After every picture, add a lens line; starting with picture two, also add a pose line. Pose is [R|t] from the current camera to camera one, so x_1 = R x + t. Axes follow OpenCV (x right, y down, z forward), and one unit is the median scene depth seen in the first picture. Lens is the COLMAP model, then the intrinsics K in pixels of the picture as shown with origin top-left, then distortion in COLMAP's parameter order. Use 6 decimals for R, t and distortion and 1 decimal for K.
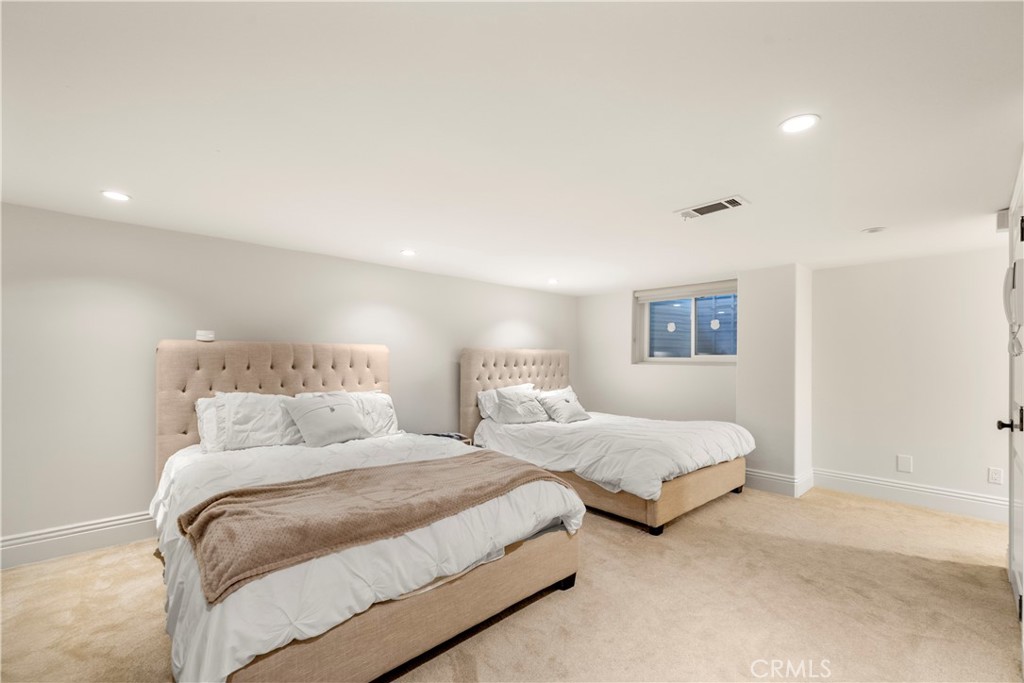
lens RADIAL K [[443.4, 0, 513.0], [0, 443.4, 355.6], [0, 0, 1]] dist [0.000308, 0.000001]
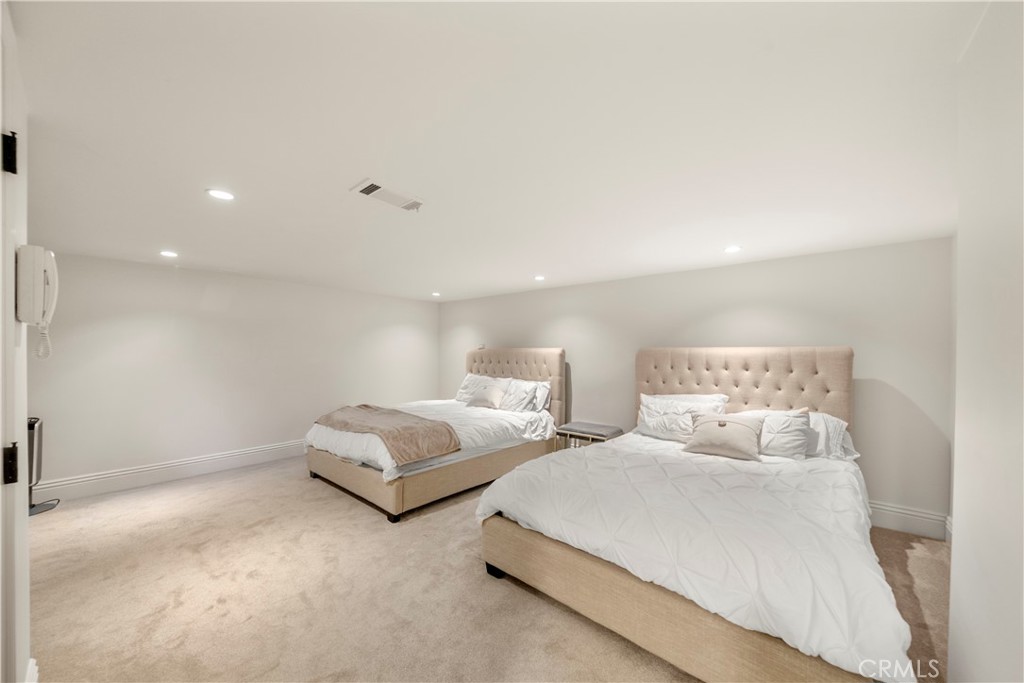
lens RADIAL K [[373.2, 0, 515.3], [0, 373.2, 348.8], [0, 0, 1]] dist [-0.002512, -0.000105]
pose [[0.101711, -0.027739, -0.994427, 0.628974], [-0.006823, 0.999568, -0.028580, 0.006280], [0.994791, 0.009692, 0.101478, 0.591906]]
